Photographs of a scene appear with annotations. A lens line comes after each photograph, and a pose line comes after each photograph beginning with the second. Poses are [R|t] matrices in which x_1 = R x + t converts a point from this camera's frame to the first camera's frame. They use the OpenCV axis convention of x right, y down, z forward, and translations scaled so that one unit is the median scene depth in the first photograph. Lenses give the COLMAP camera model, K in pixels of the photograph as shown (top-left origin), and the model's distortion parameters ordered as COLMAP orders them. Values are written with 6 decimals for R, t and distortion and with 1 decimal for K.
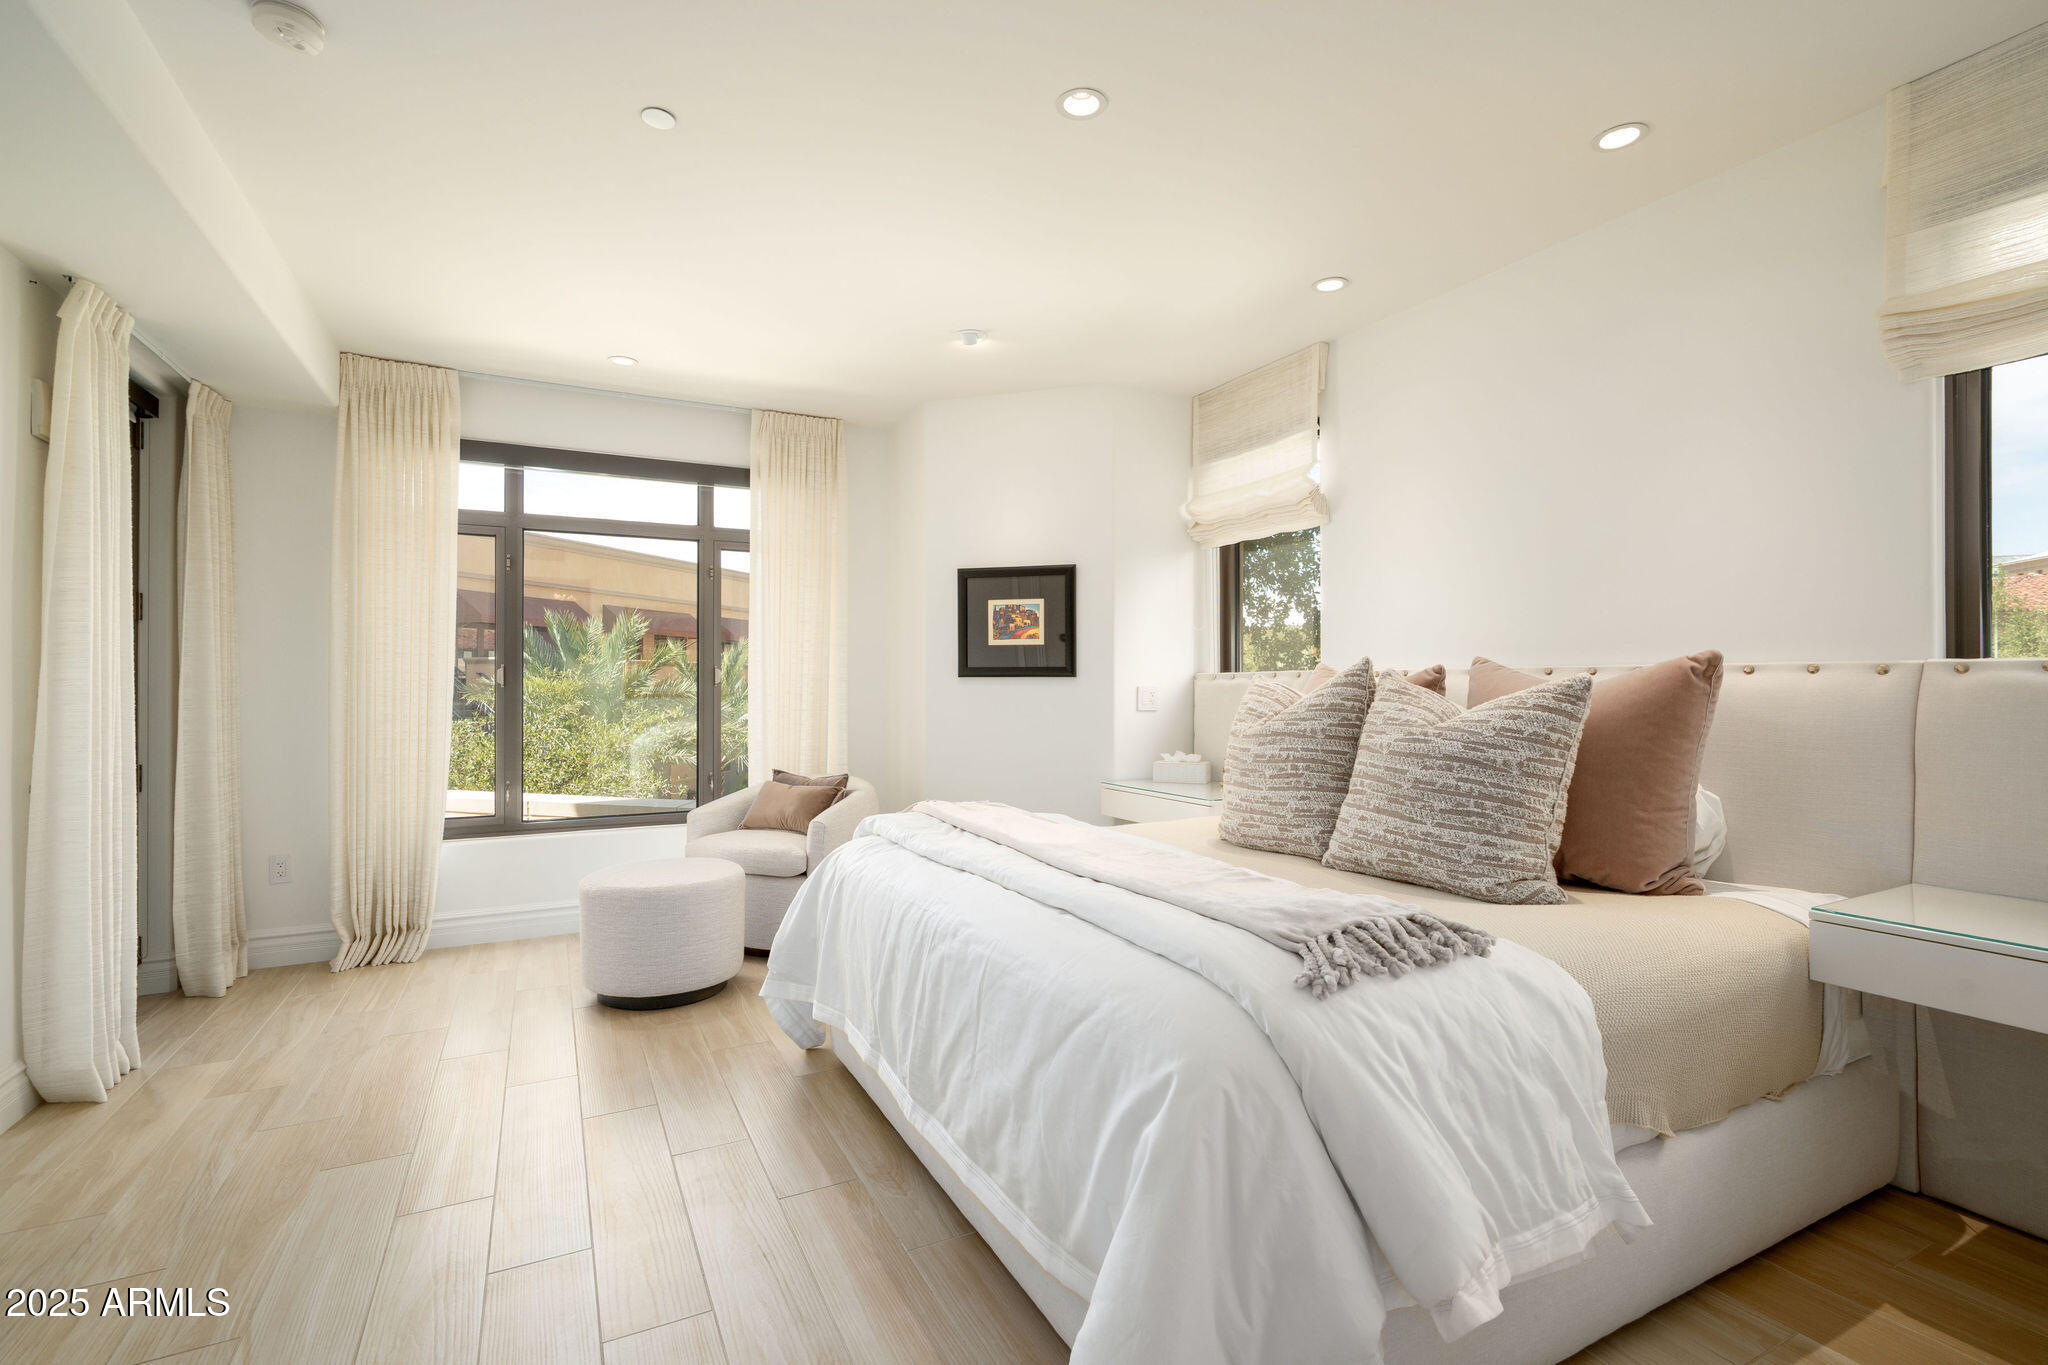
lens RADIAL K [[922.1, 0, 1020.2], [0, 922.1, 672.5], [0, 0, 1]] dist [-0.004120, 0.001857]
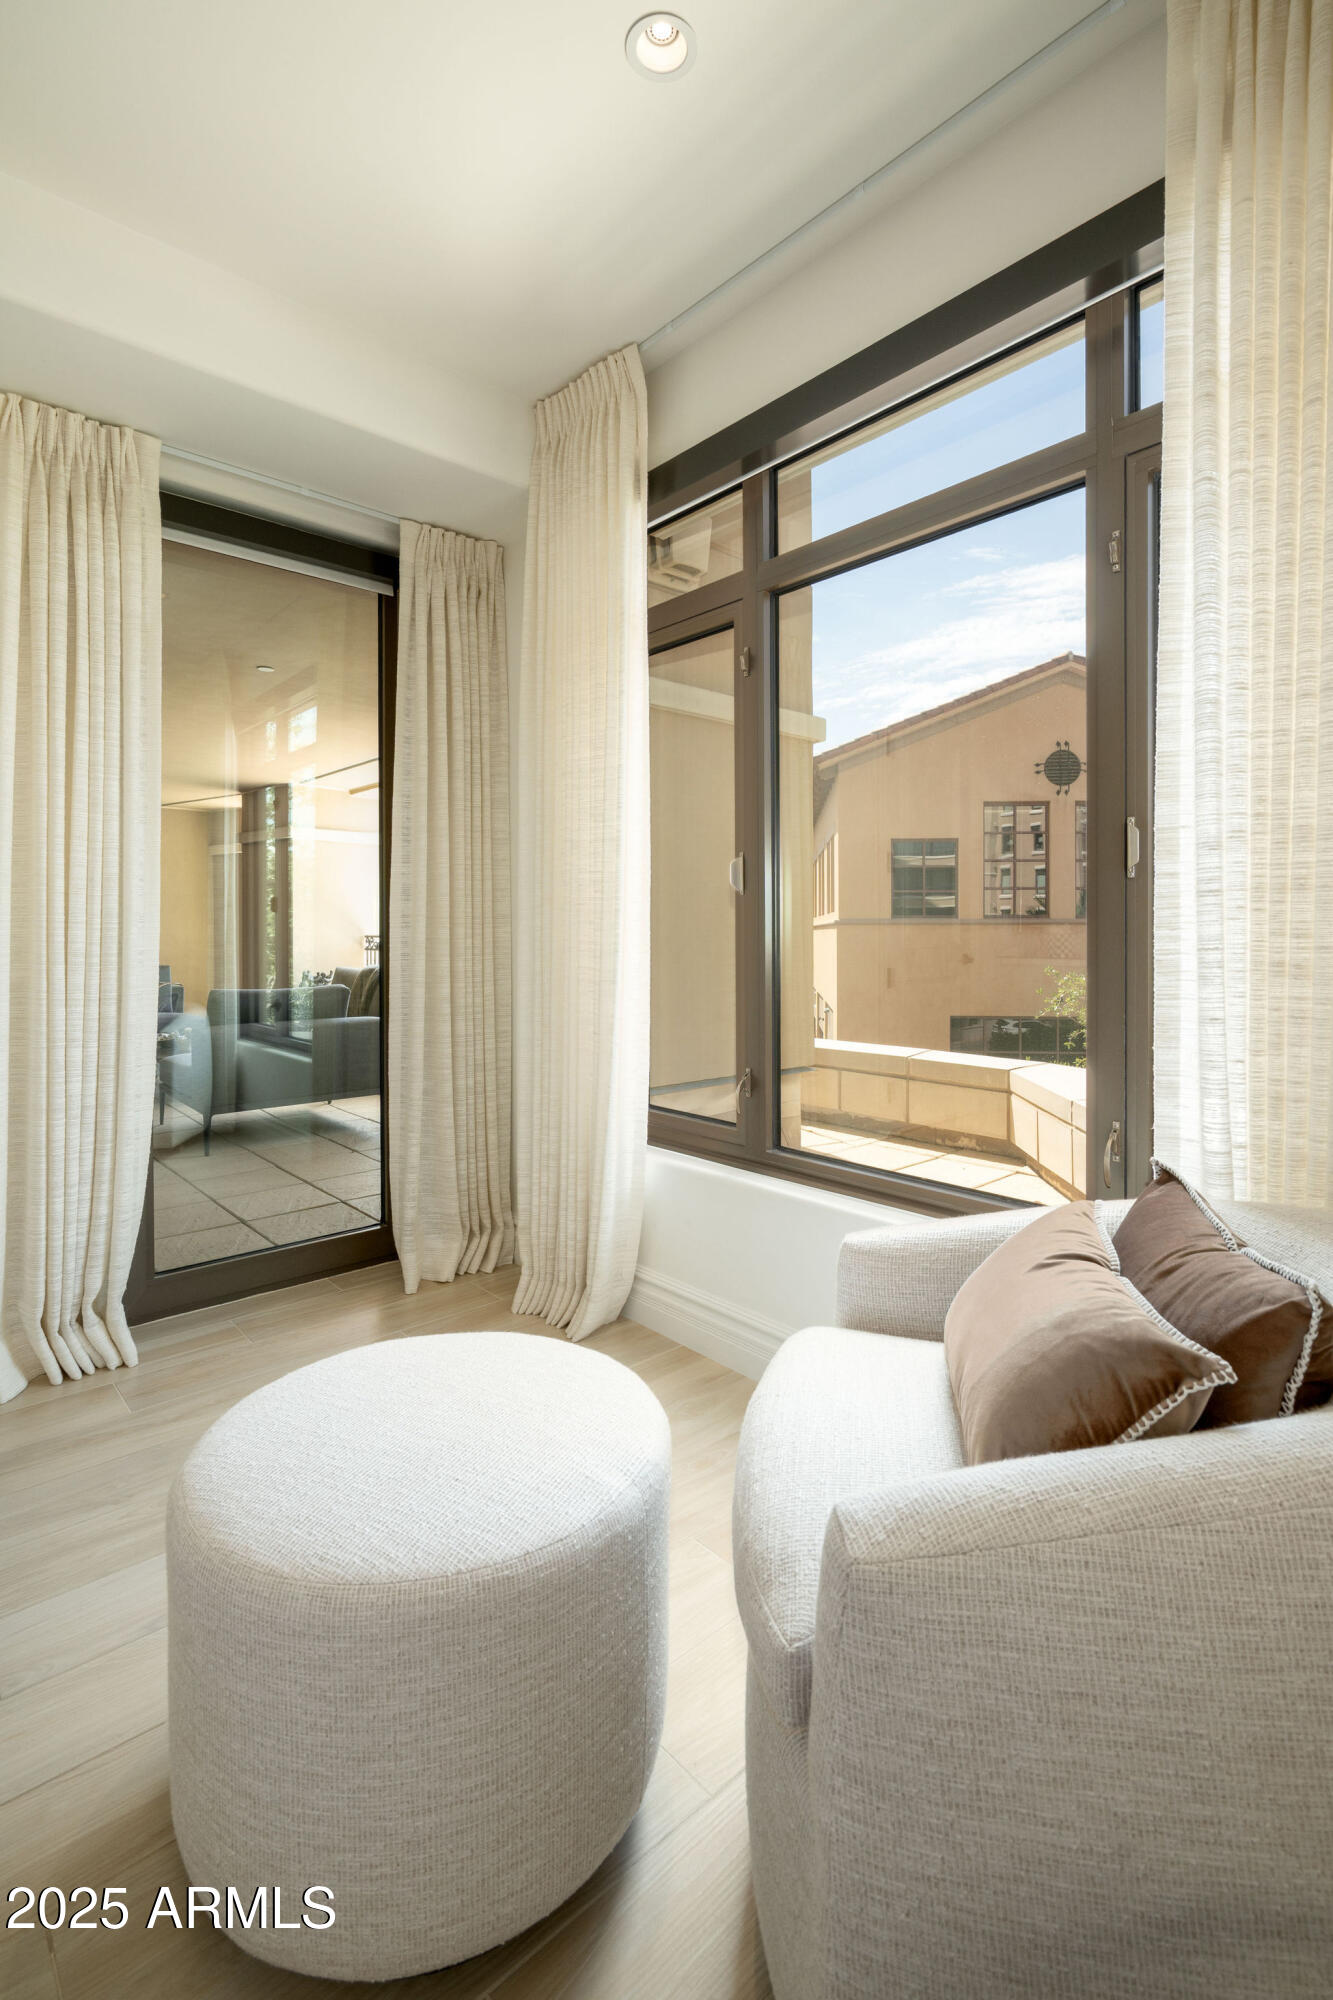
lens RADIAL K [[925.8, 0, 658.0], [0, 925.8, 927.5], [0, 0, 1]] dist [-0.011901, 0.000825]
pose [[0.235011, 0.007036, -0.971967, -0.050881], [0.016903, 0.999793, 0.011325, 0.033290], [0.971846, -0.019090, 0.234844, 0.963468]]
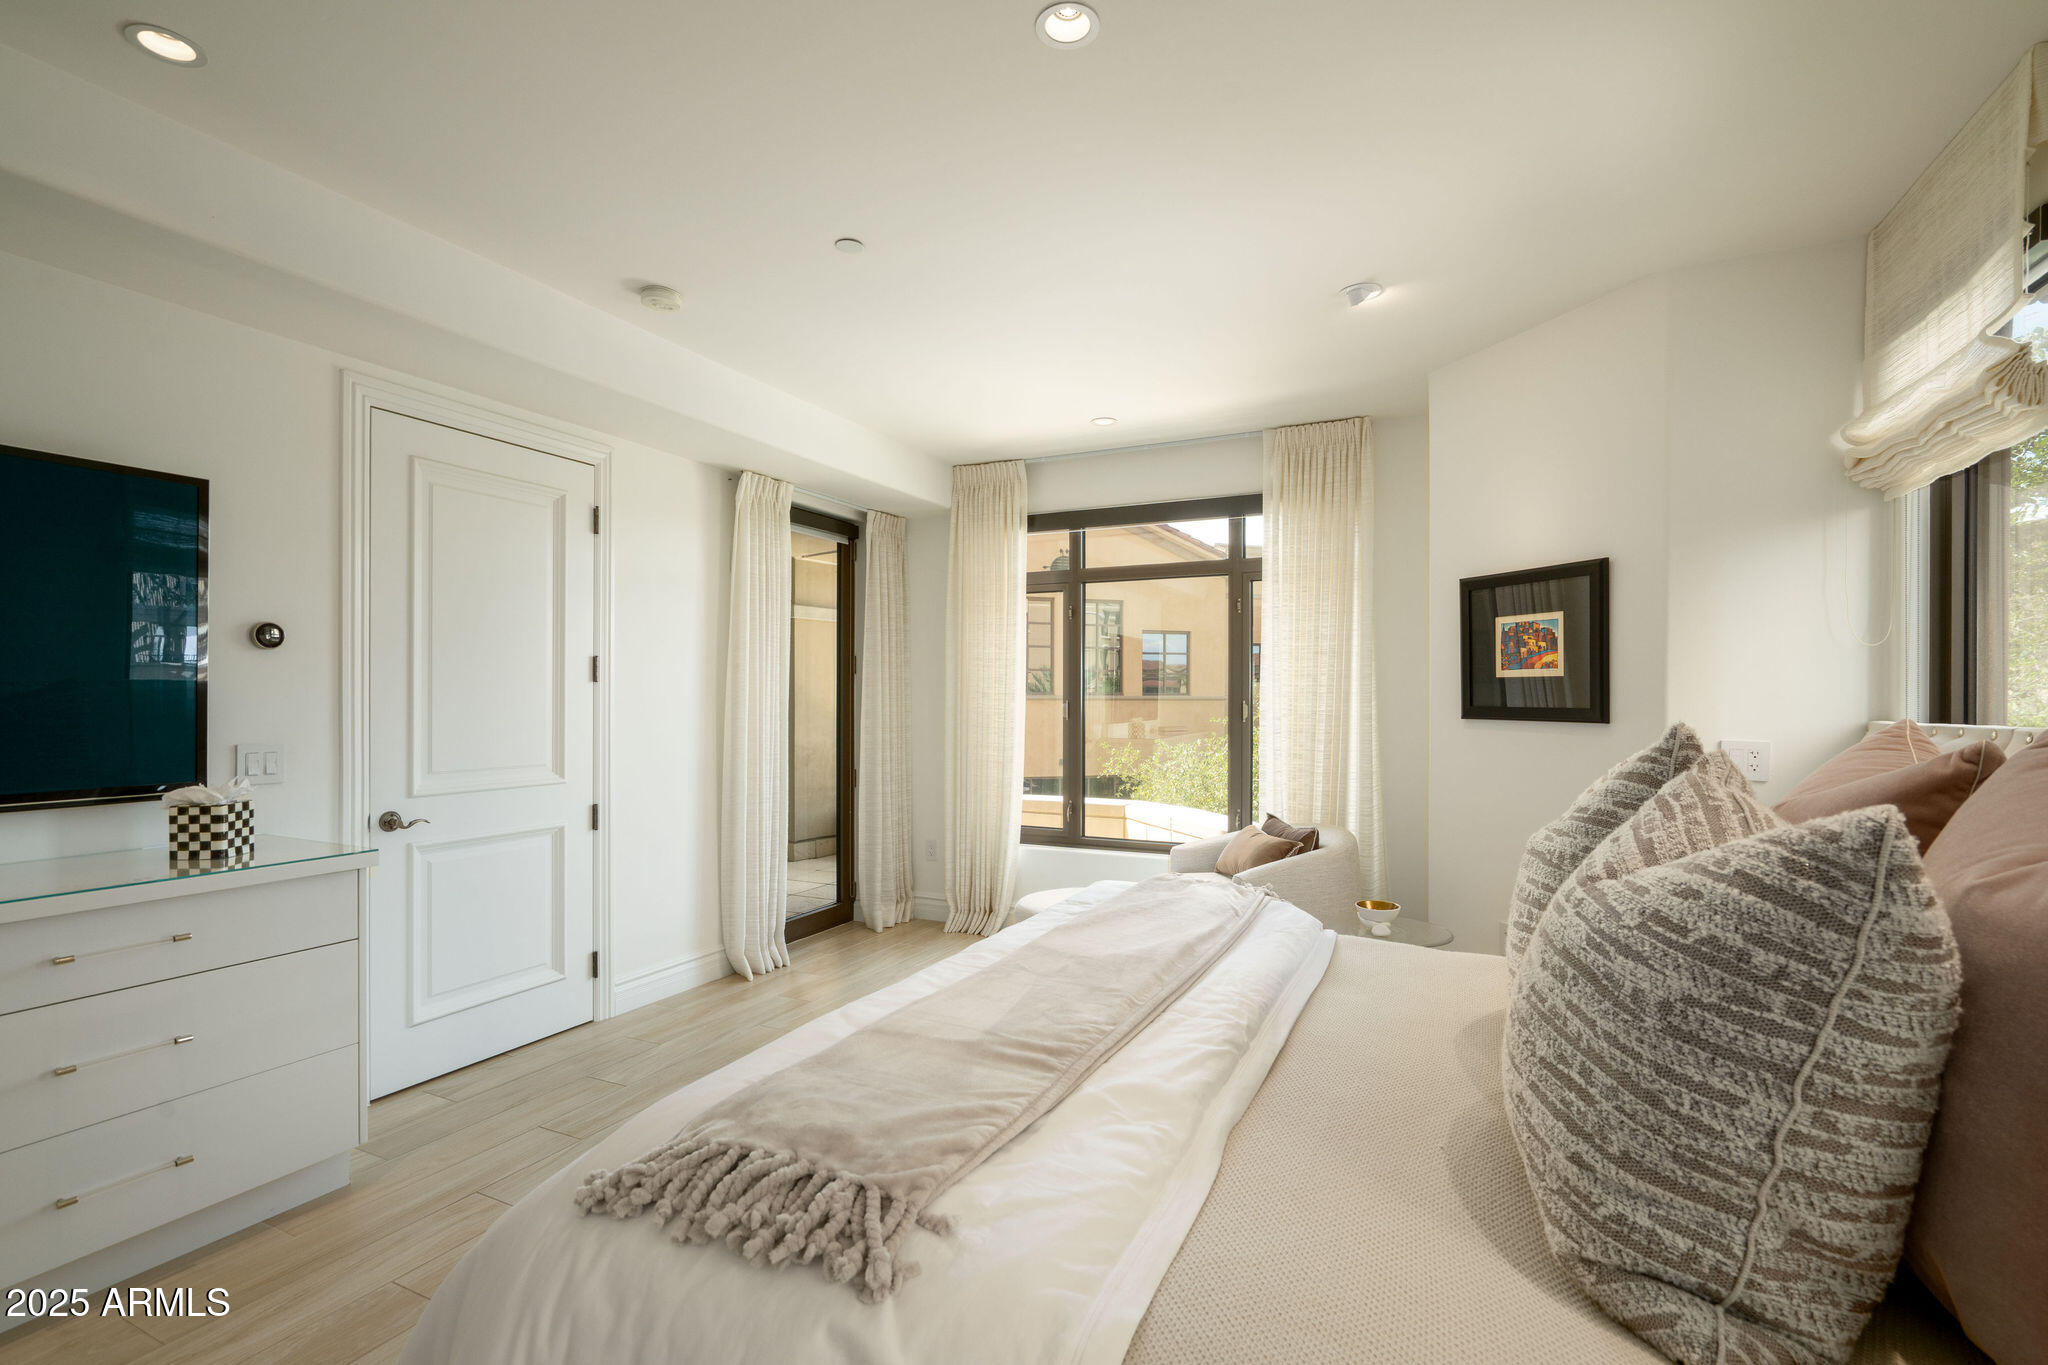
lens RADIAL K [[922.1, 0, 1002.7], [0, 922.1, 691.7], [0, 0, 1]] dist [-0.004120, 0.001857]
pose [[0.595397, -0.001805, -0.803430, 0.388199], [0.006850, 0.999973, 0.002829, -0.027230], [0.803403, -0.007188, 0.595393, 0.276689]]
